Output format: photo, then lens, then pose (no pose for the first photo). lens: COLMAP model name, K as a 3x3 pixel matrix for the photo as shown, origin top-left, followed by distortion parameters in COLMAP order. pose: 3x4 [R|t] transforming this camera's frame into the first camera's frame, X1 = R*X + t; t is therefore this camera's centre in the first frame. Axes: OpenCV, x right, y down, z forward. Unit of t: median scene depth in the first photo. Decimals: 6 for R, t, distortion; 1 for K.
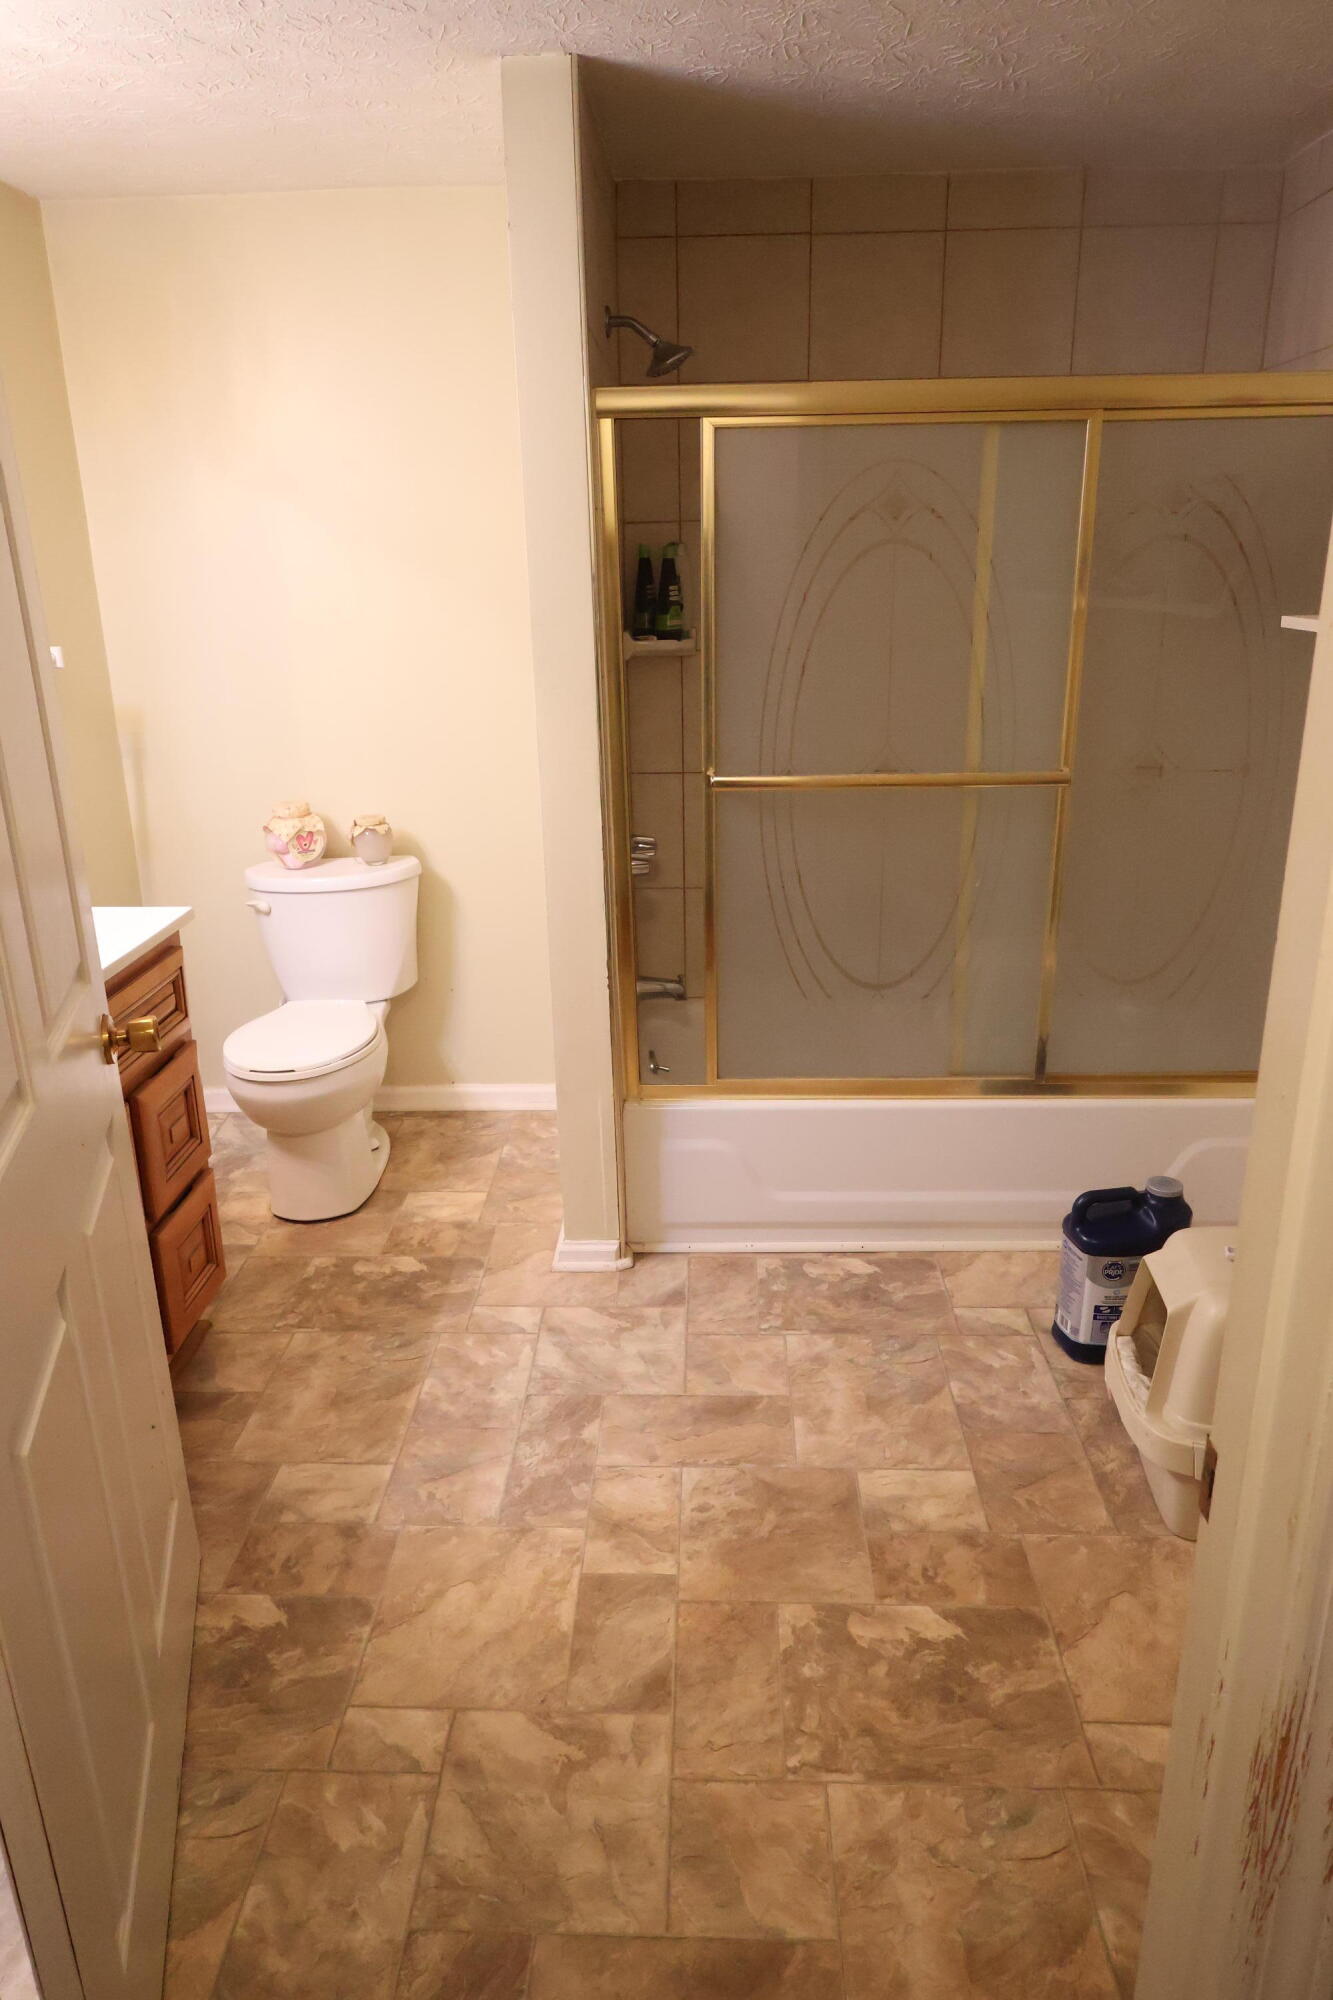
lens RADIAL K [[1304.9, 0, 659.1], [0, 1304.9, 1006.9], [0, 0, 1]] dist [0.006892, -0.004333]
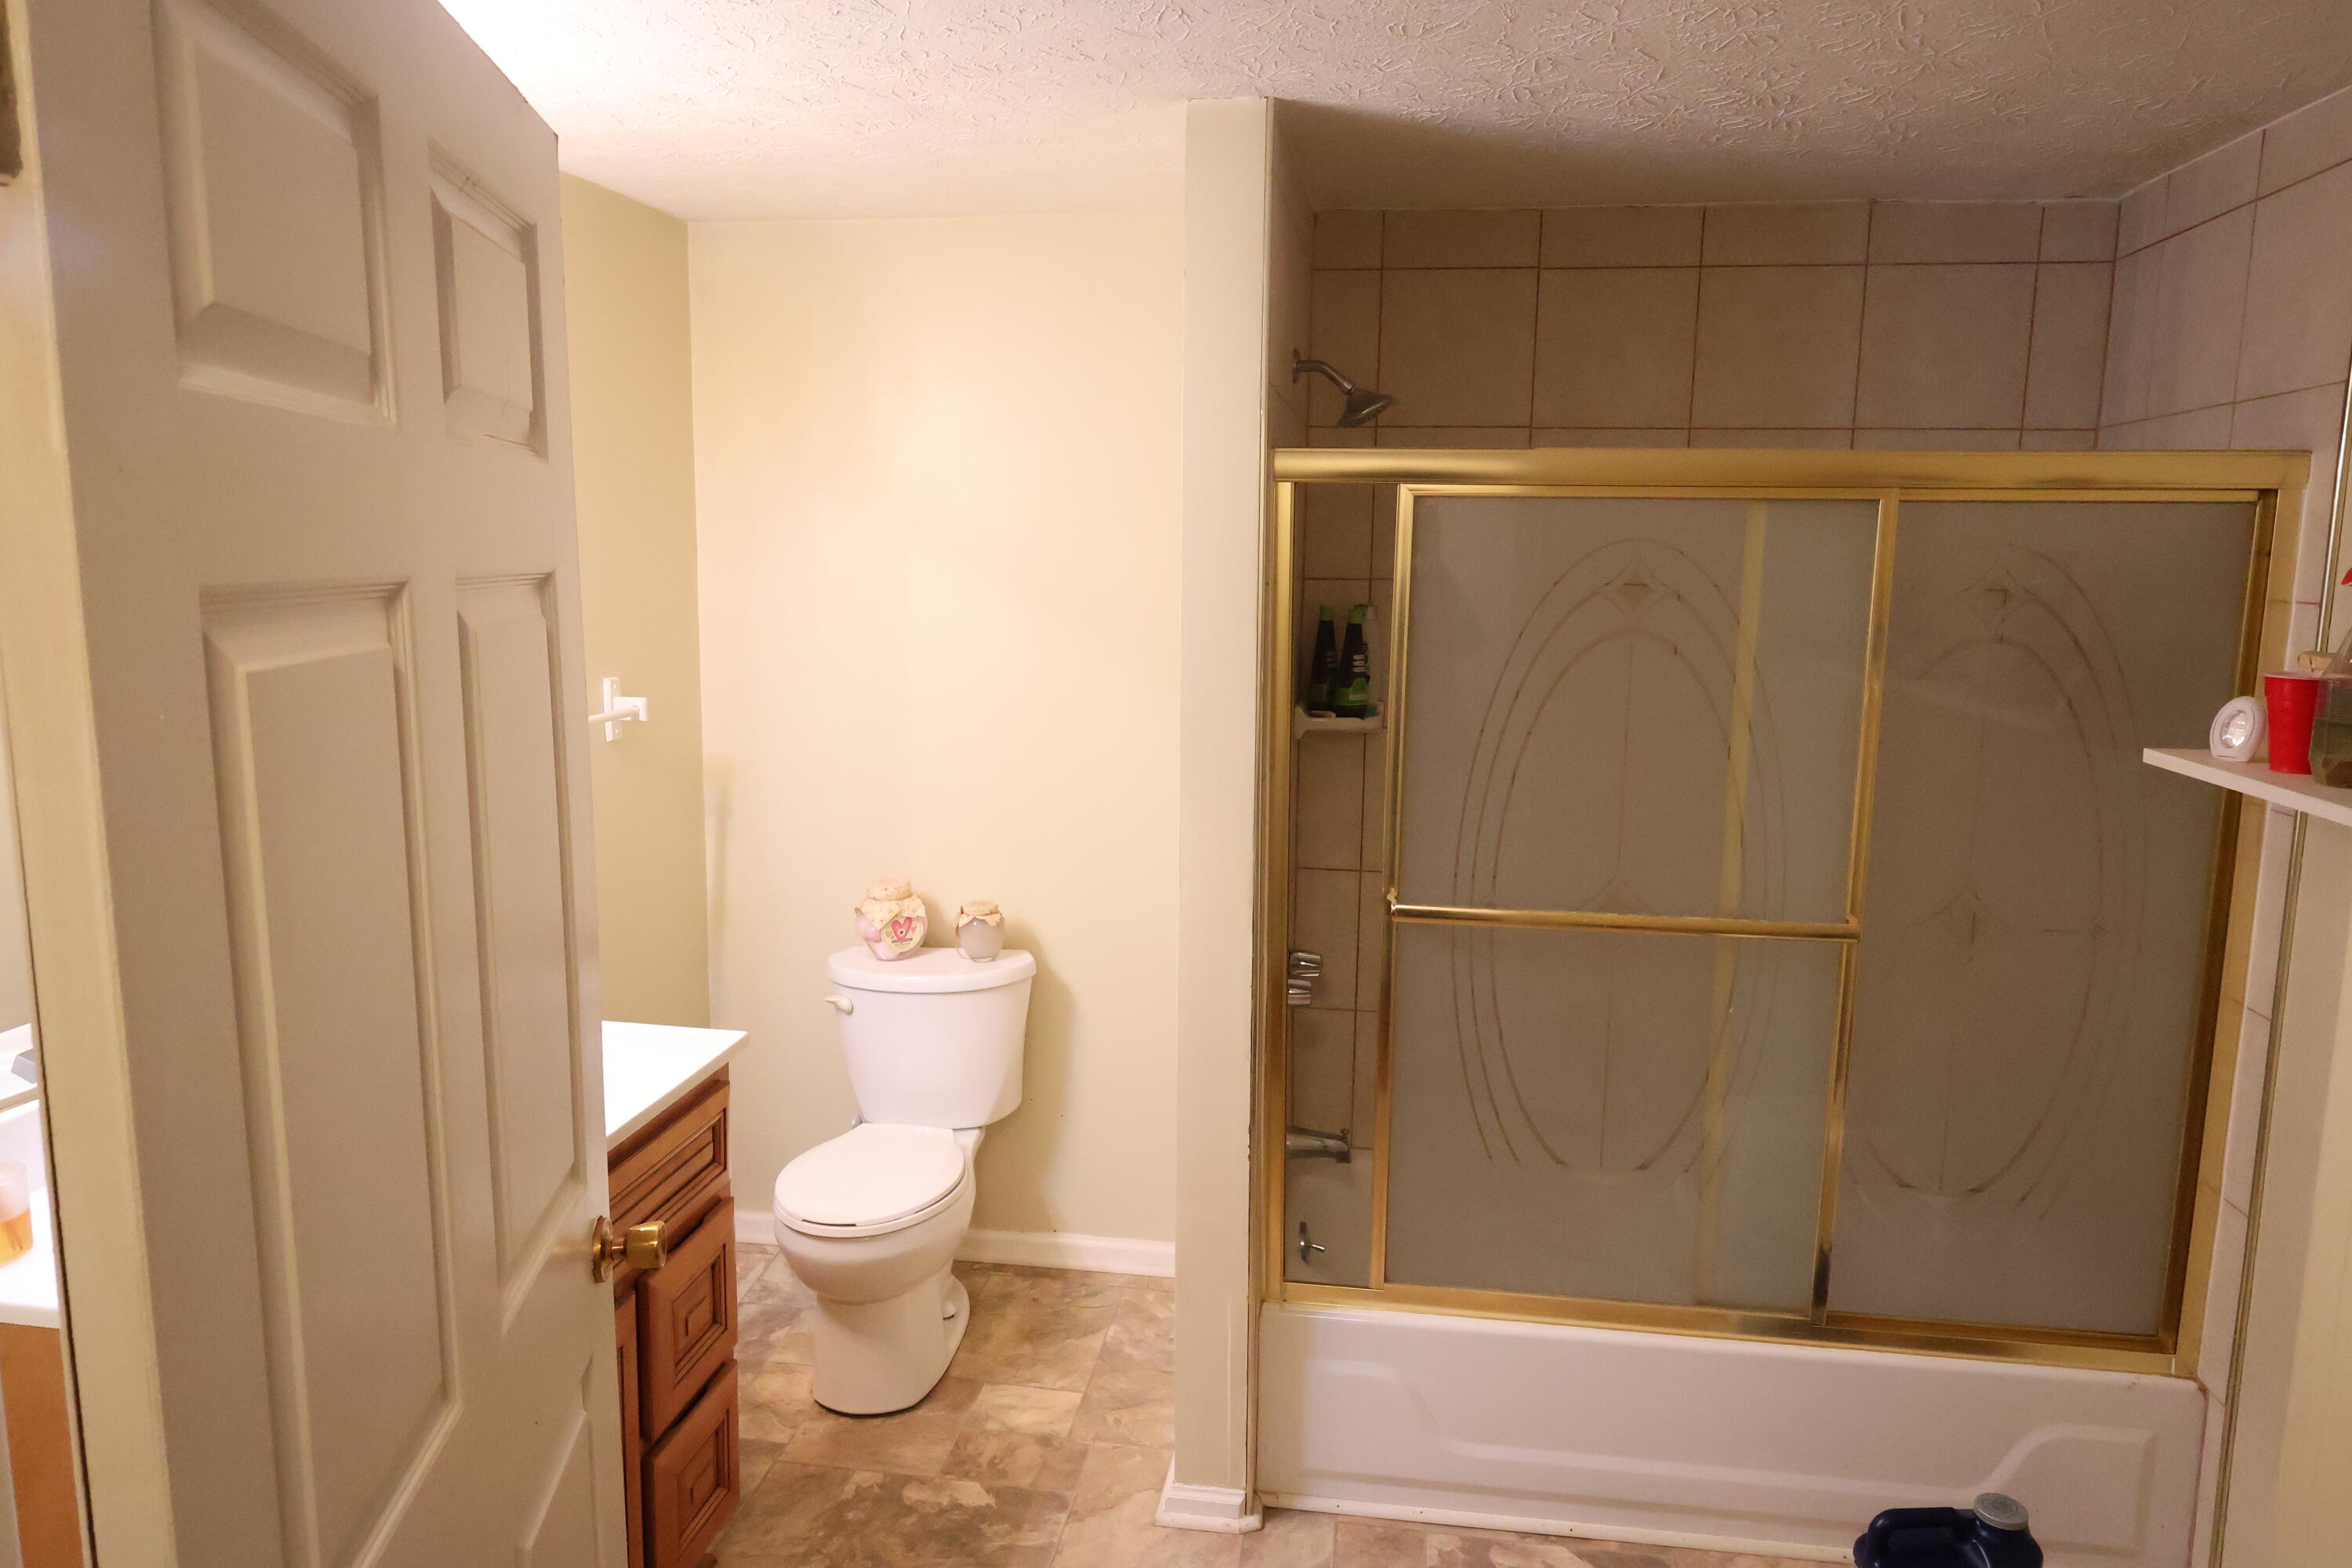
lens RADIAL K [[1534.6, 0, 1173.0], [0, 1534.6, 789.4], [0, 0, 1]] dist [0.006892, -0.004333]
pose [[0.992638, 0.050008, -0.110311, 0.005864], [-0.068229, 0.983397, -0.168153, -0.068818], [0.100070, 0.174442, 0.979569, 0.044950]]
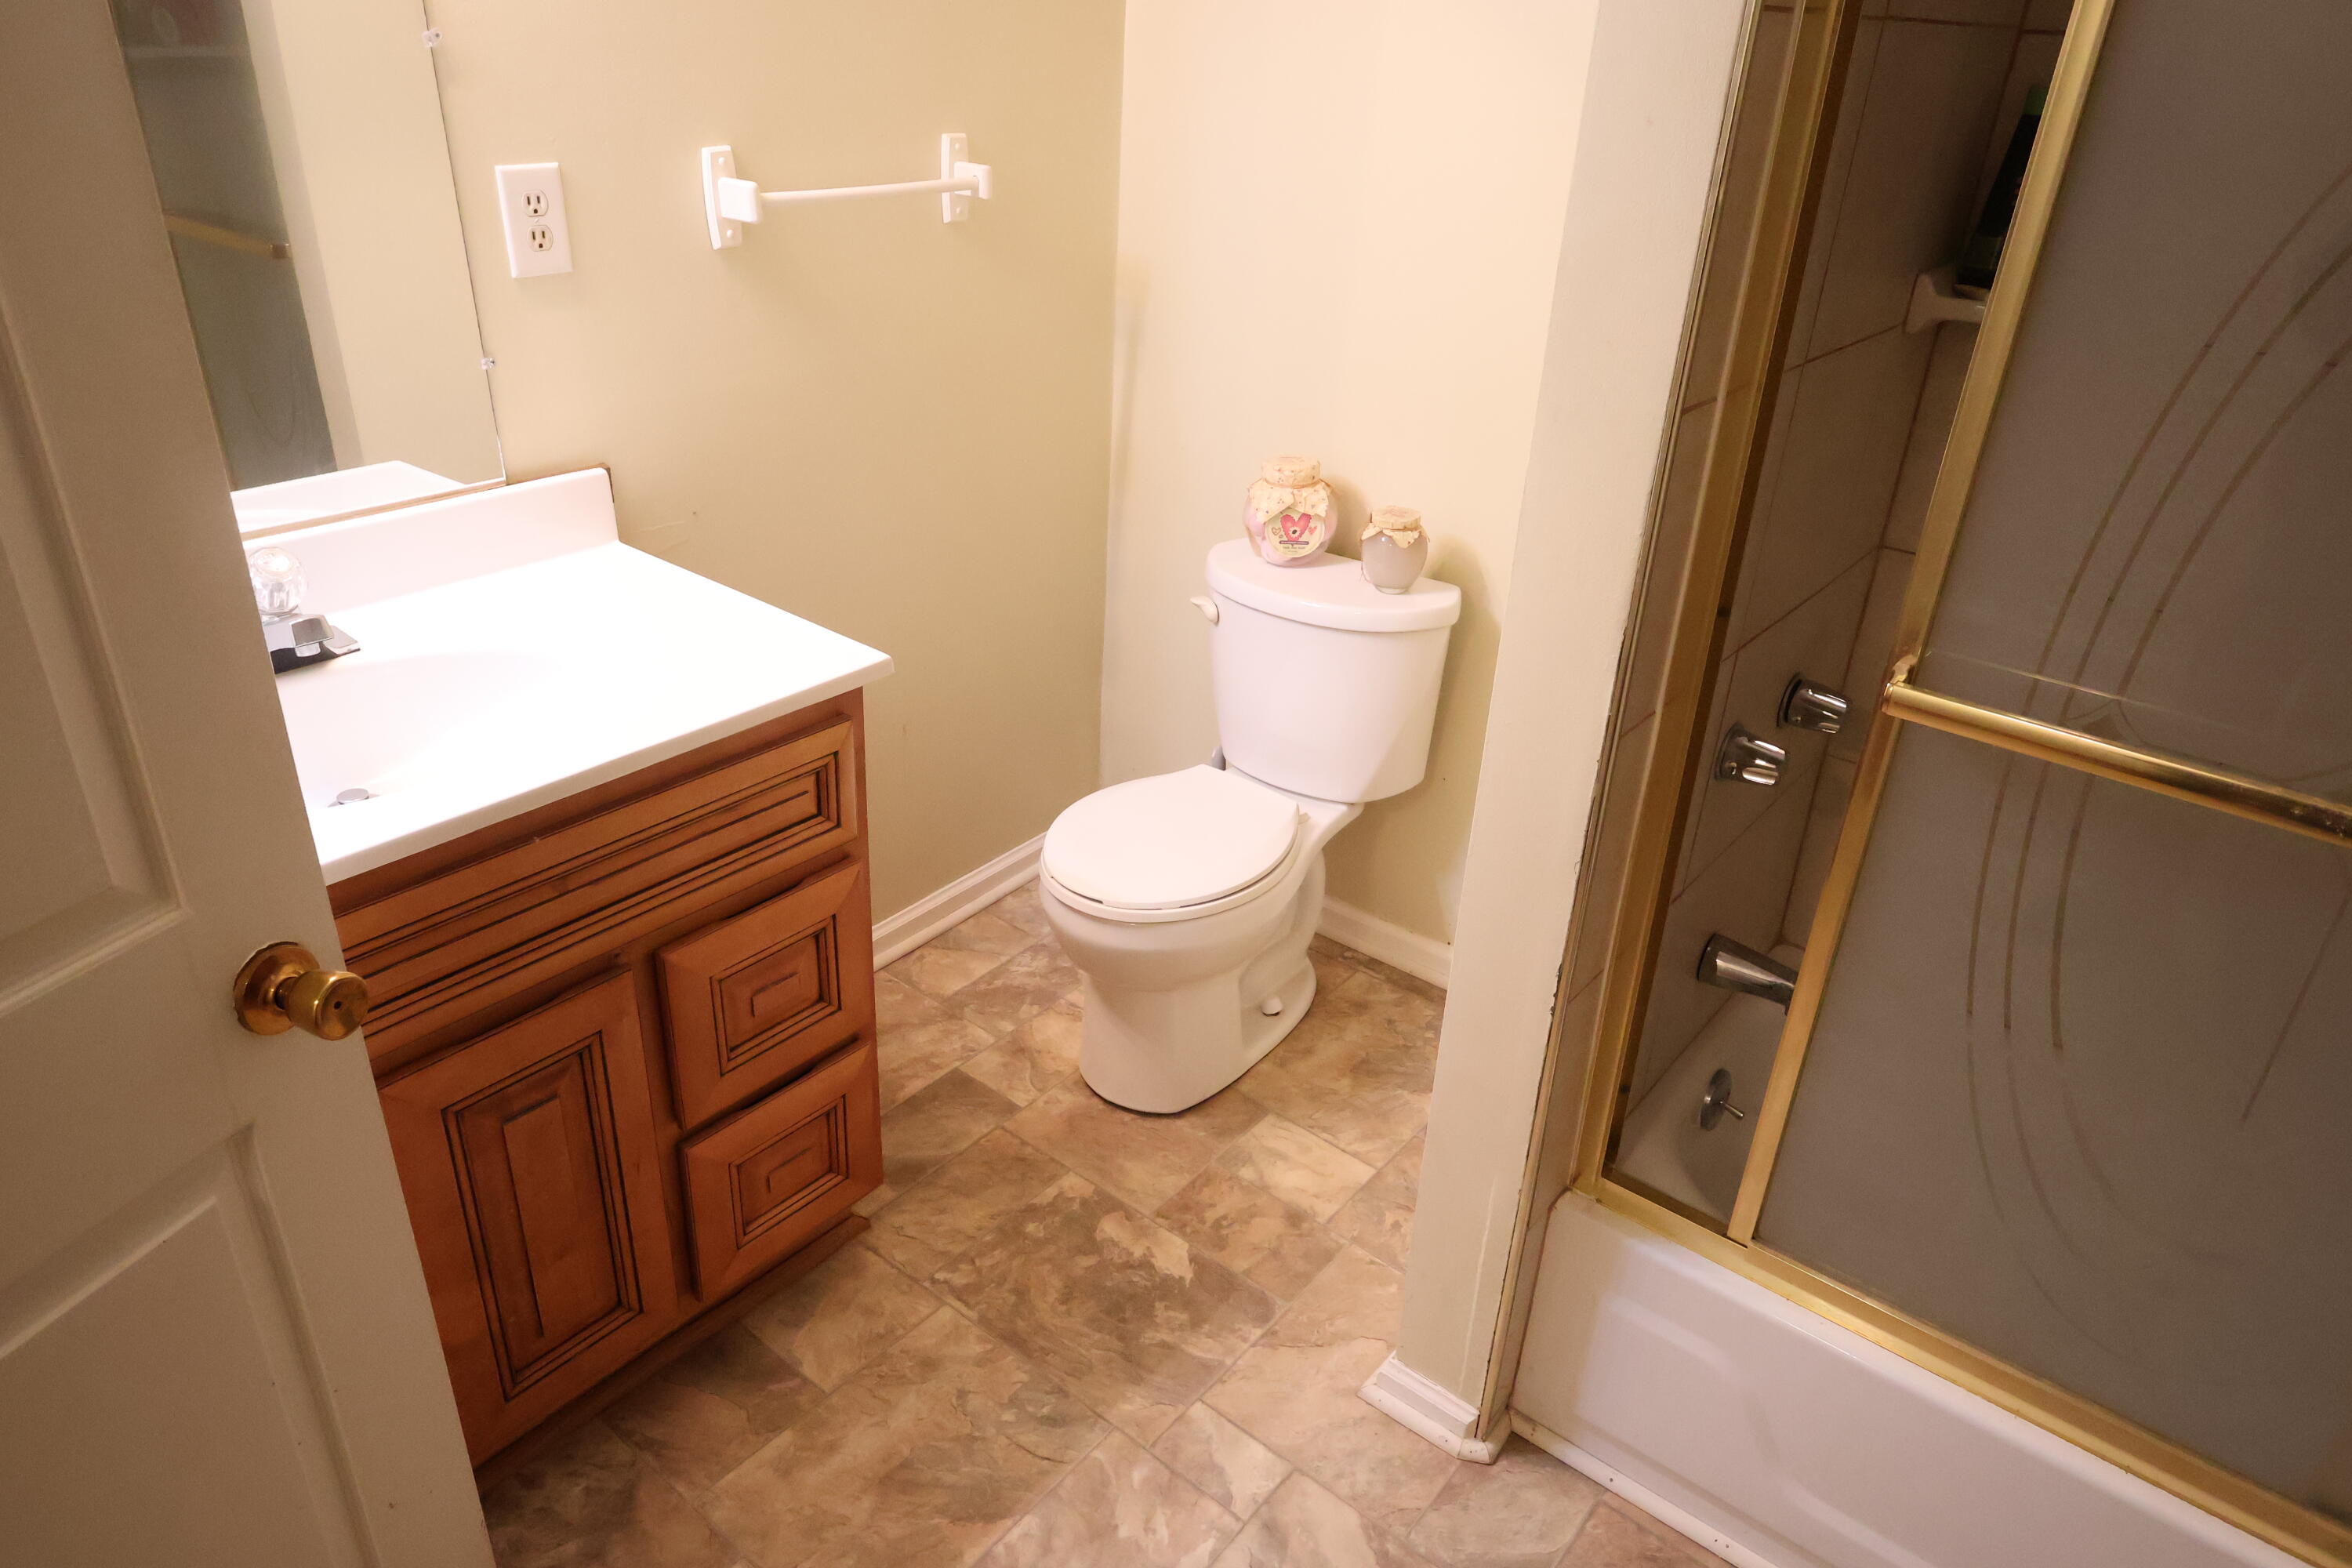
lens RADIAL K [[1534.6, 0, 1184.2], [0, 1534.6, 779.9], [0, 0, 1]] dist [0.006892, -0.004333]
pose [[0.801268, 0.324116, -0.502910, 0.106602], [-0.253156, 0.945268, 0.205862, -0.169137], [0.542108, -0.037636, 0.839465, 0.396452]]
